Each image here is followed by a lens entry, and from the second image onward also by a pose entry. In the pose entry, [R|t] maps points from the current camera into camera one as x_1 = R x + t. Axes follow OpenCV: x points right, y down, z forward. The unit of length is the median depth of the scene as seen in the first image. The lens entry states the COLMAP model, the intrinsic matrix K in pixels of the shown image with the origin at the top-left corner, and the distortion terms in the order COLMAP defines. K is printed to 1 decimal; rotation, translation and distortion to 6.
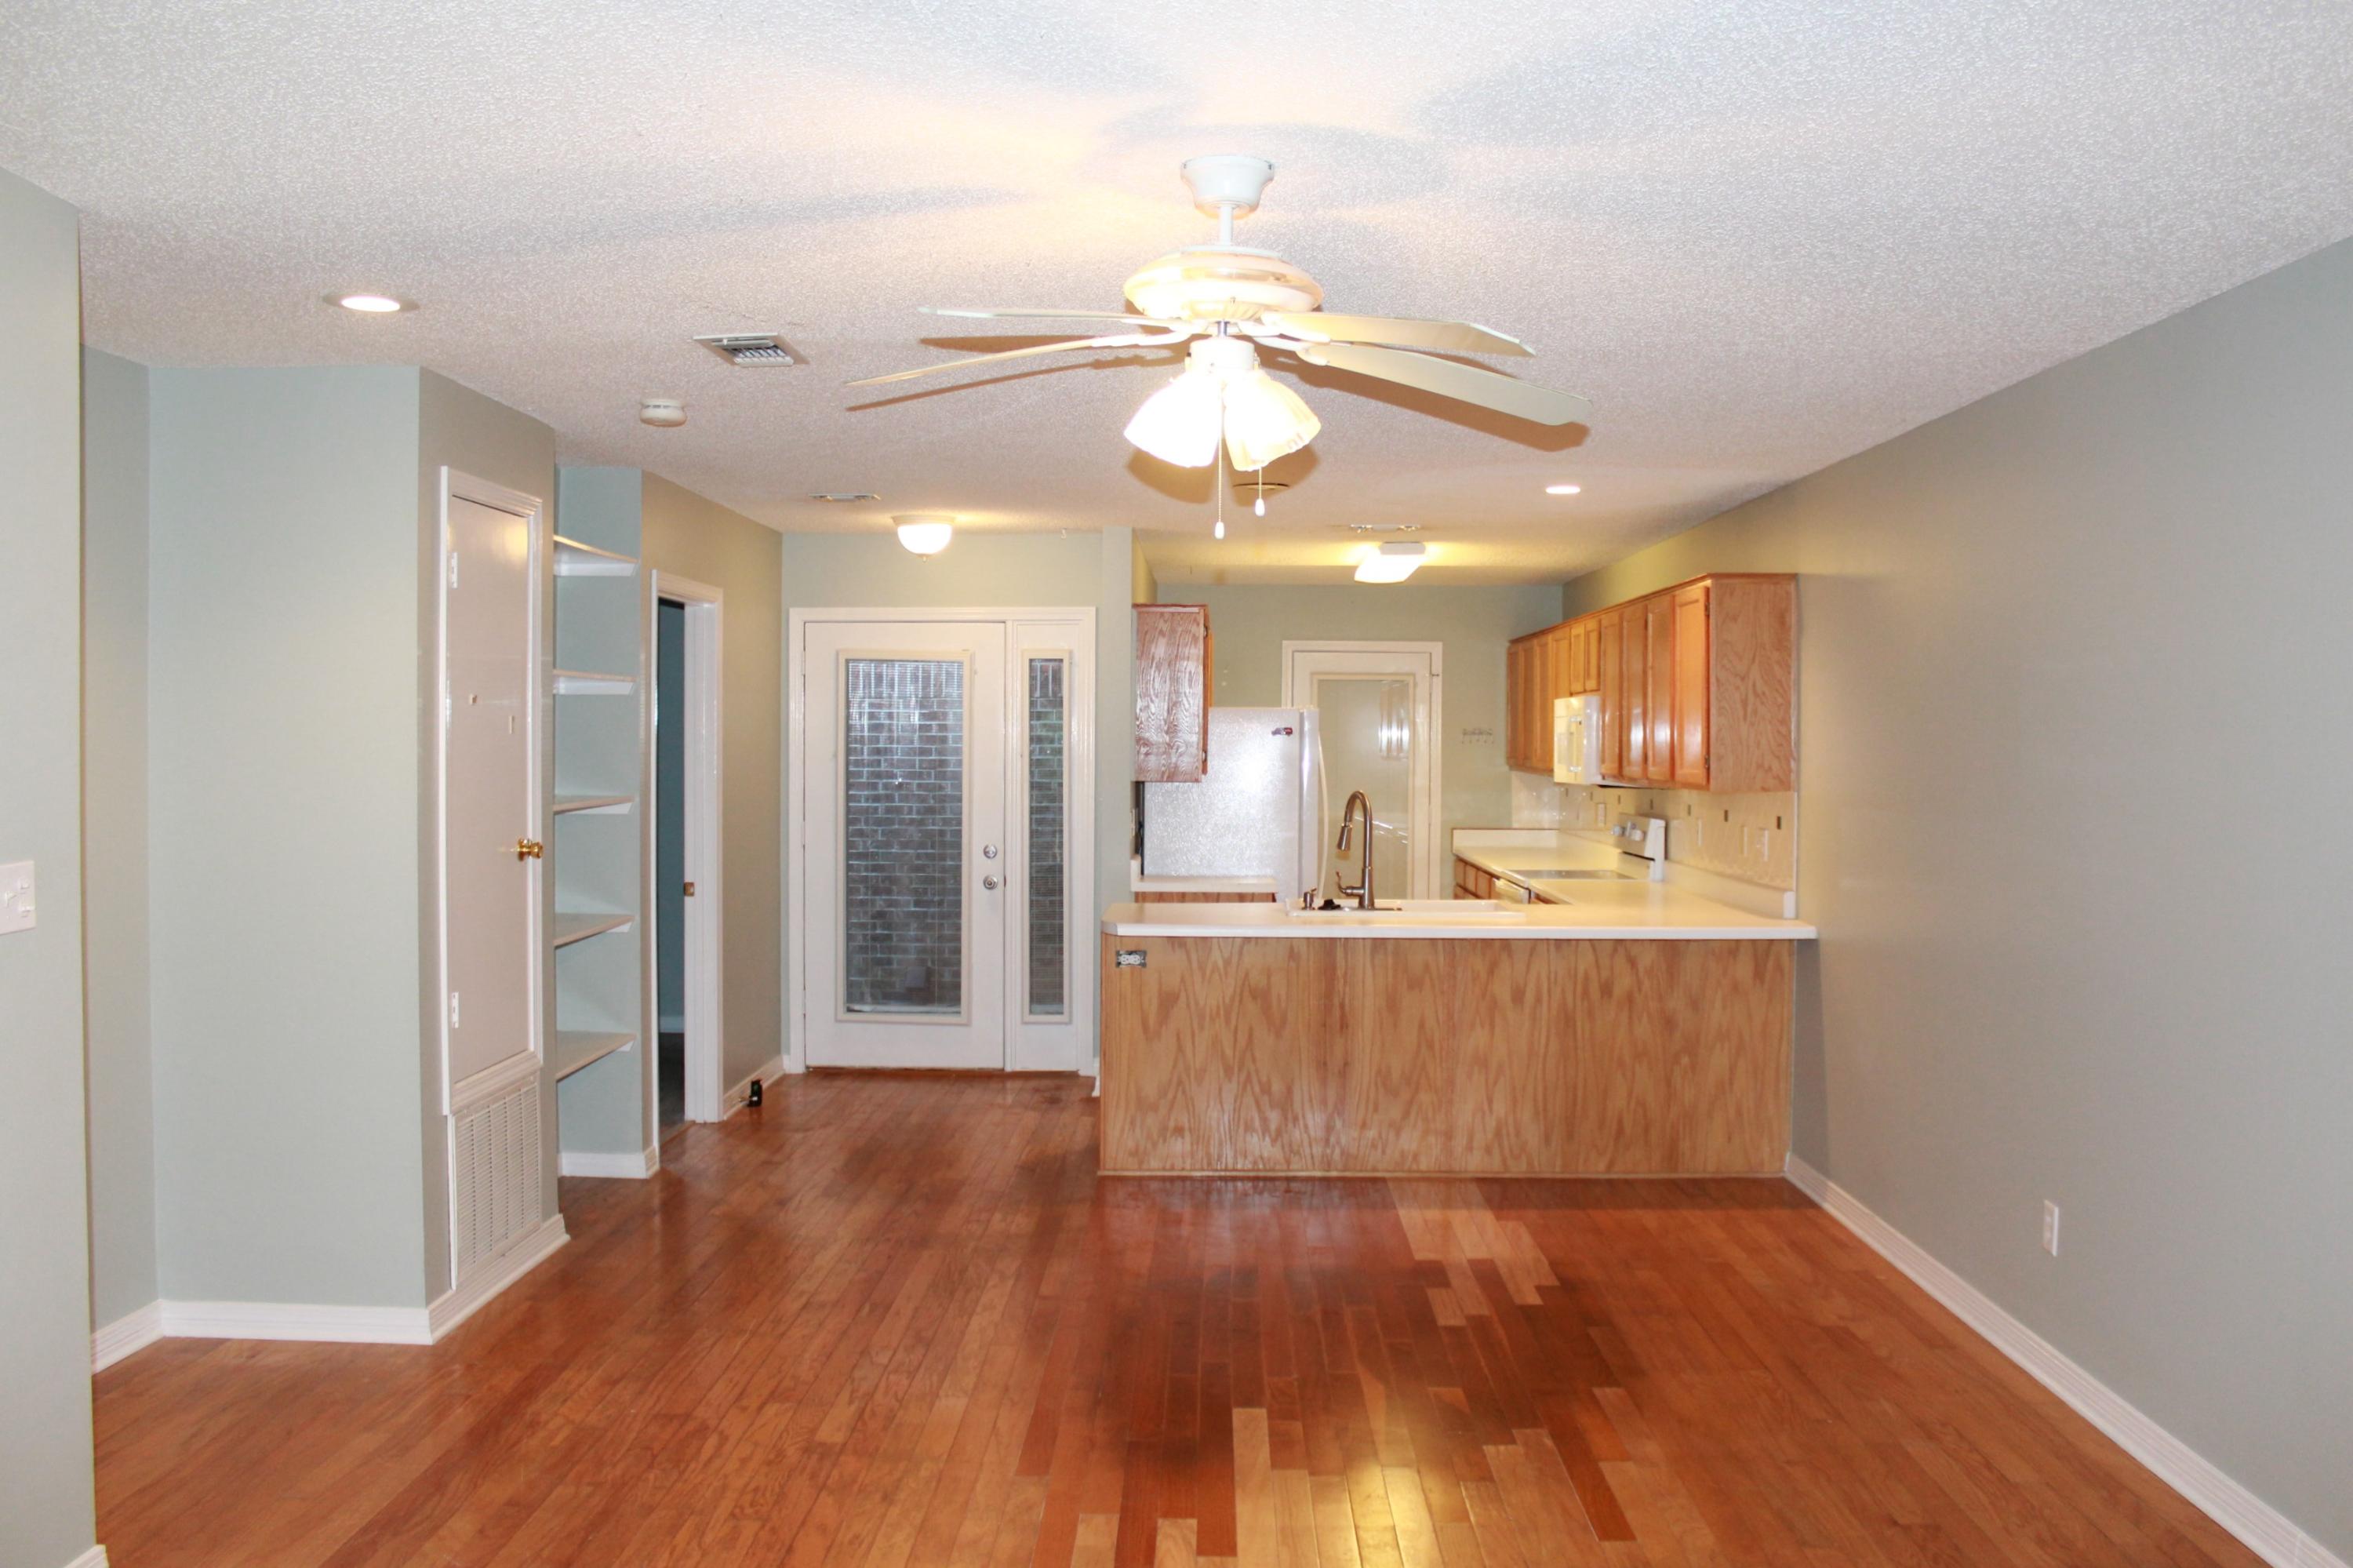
lens RADIAL K [[2020.8, 0, 1176.5], [0, 2020.8, 784.0], [0, 0, 1]] dist [-0.180111, 0.170008]
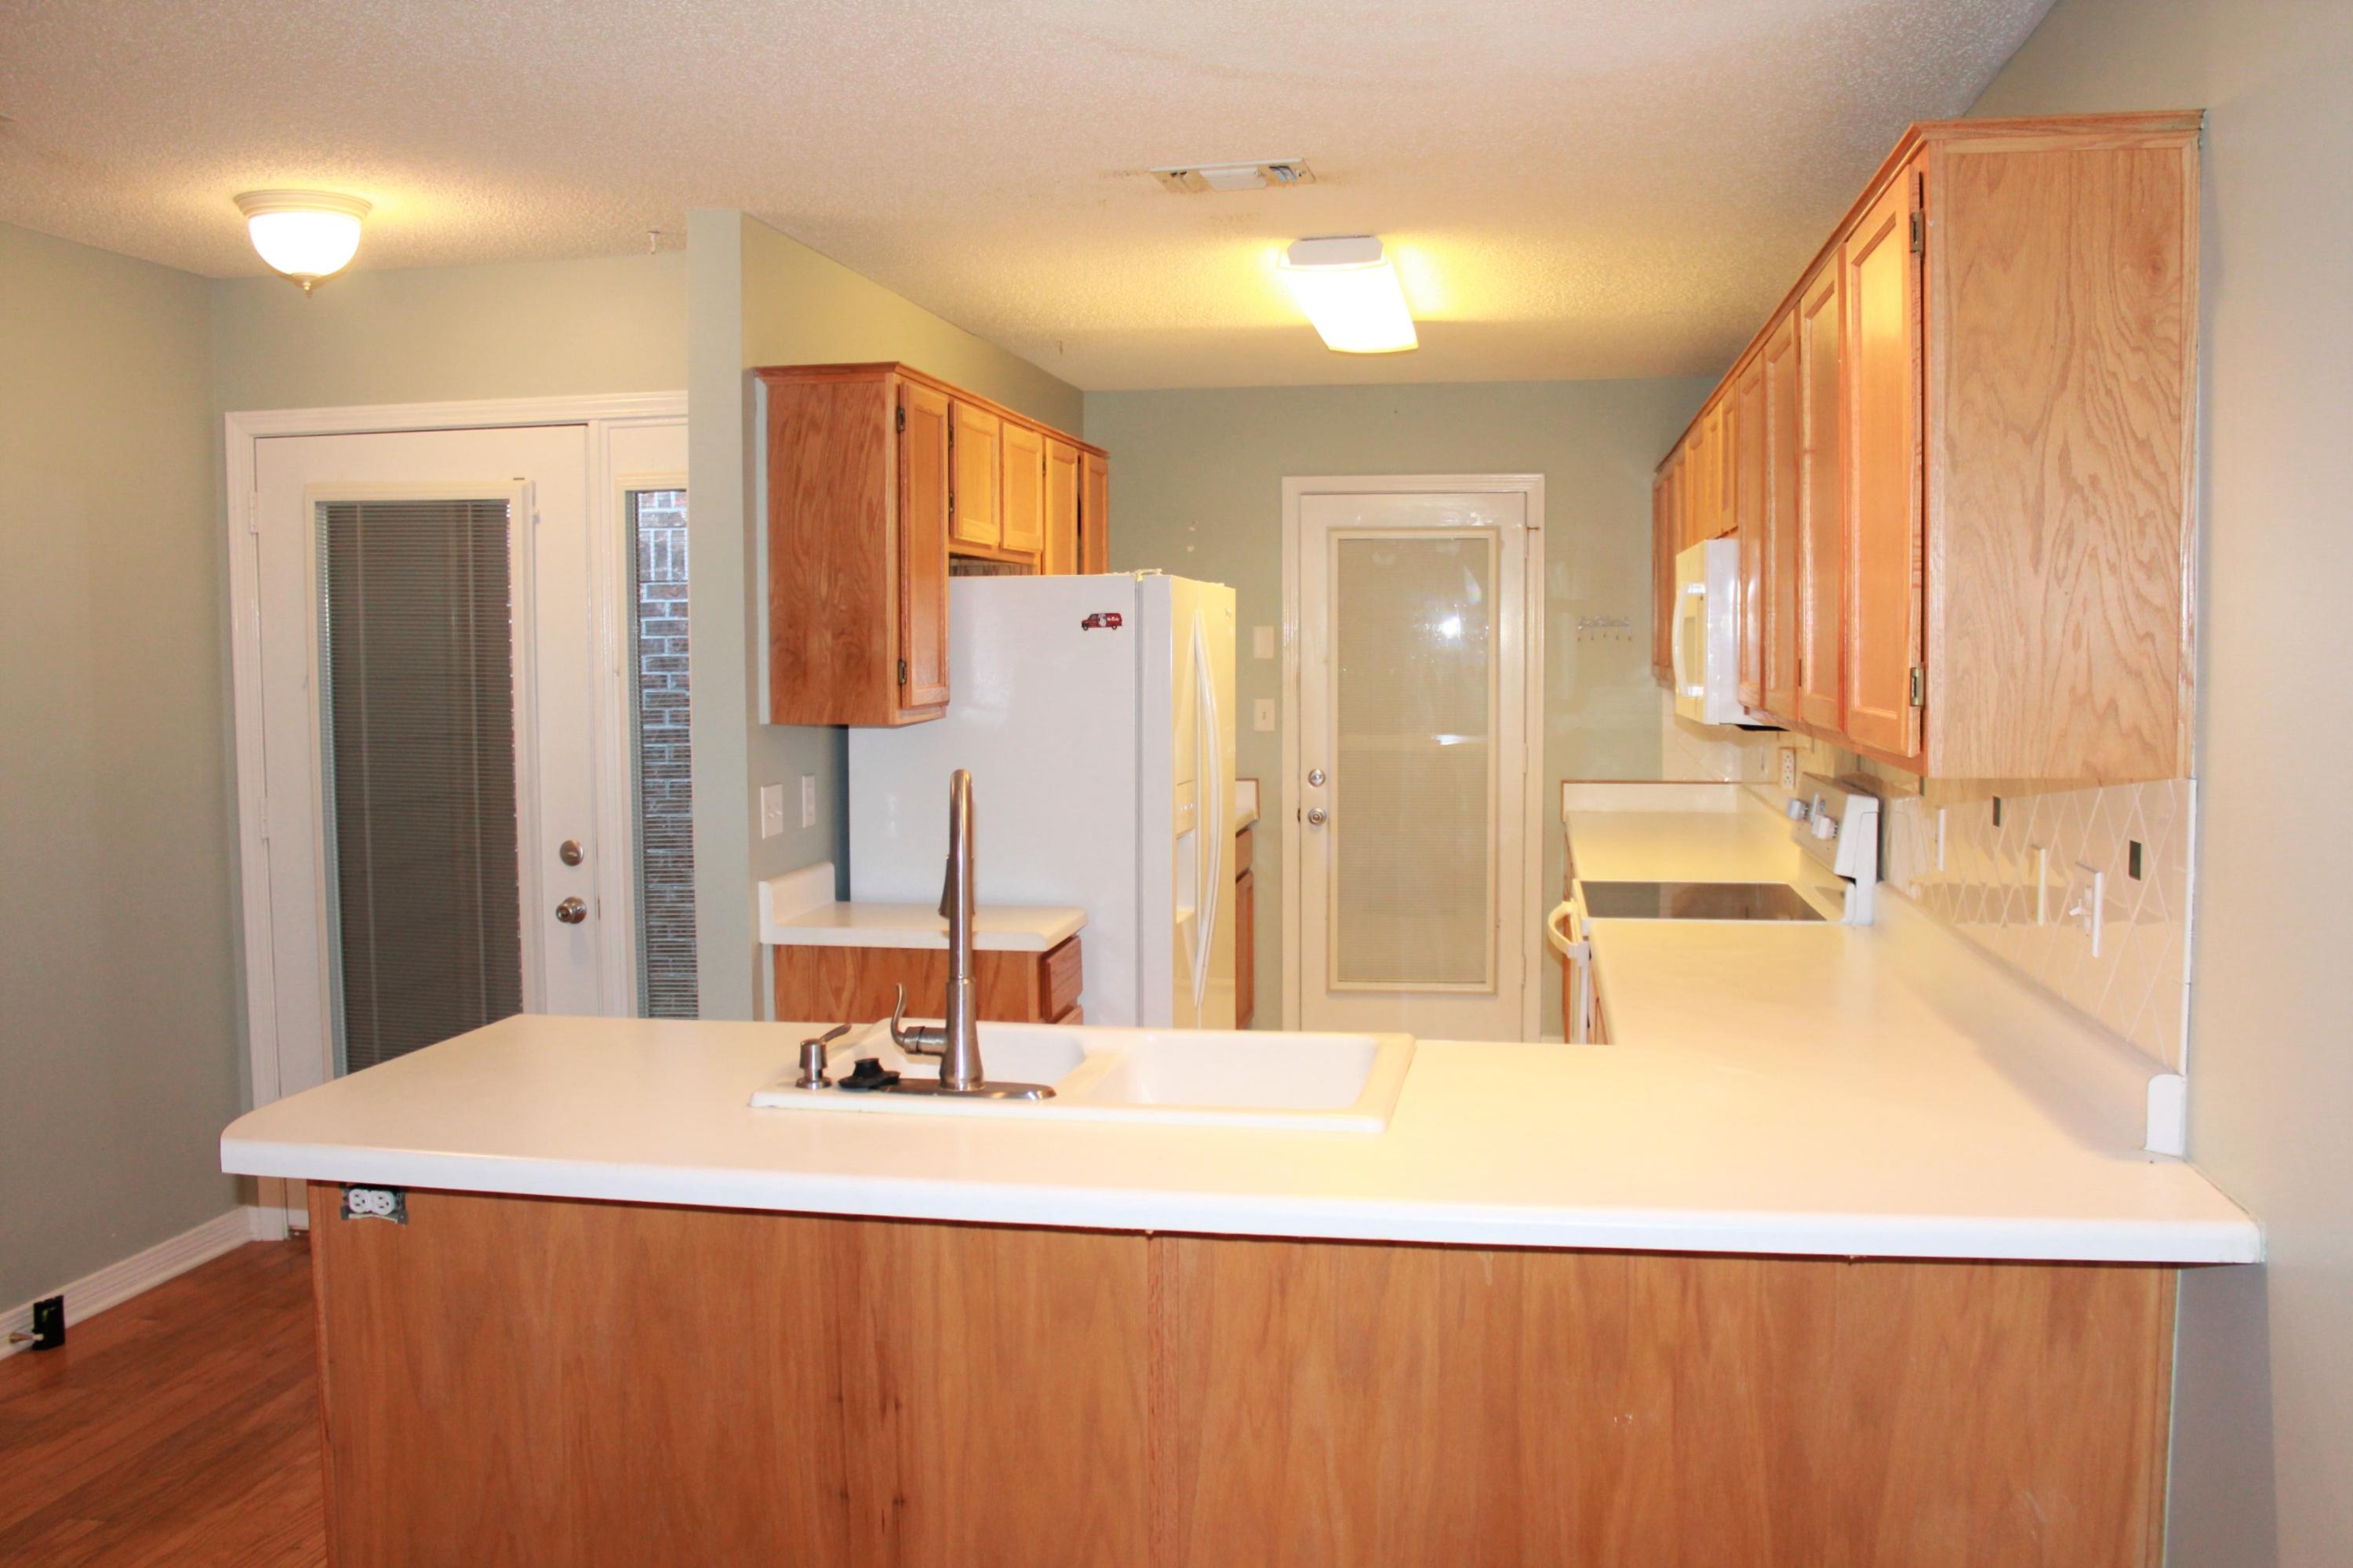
lens RADIAL K [[2020.8, 0, 1176.5], [0, 2020.8, 784.0], [0, 0, 1]] dist [-0.180111, 0.170008]
pose [[0.988514, 0.000349, -0.151128, 0.161046], [0.006972, 0.998827, 0.047911, -0.010111], [0.150967, -0.048414, 0.987352, 0.545691]]
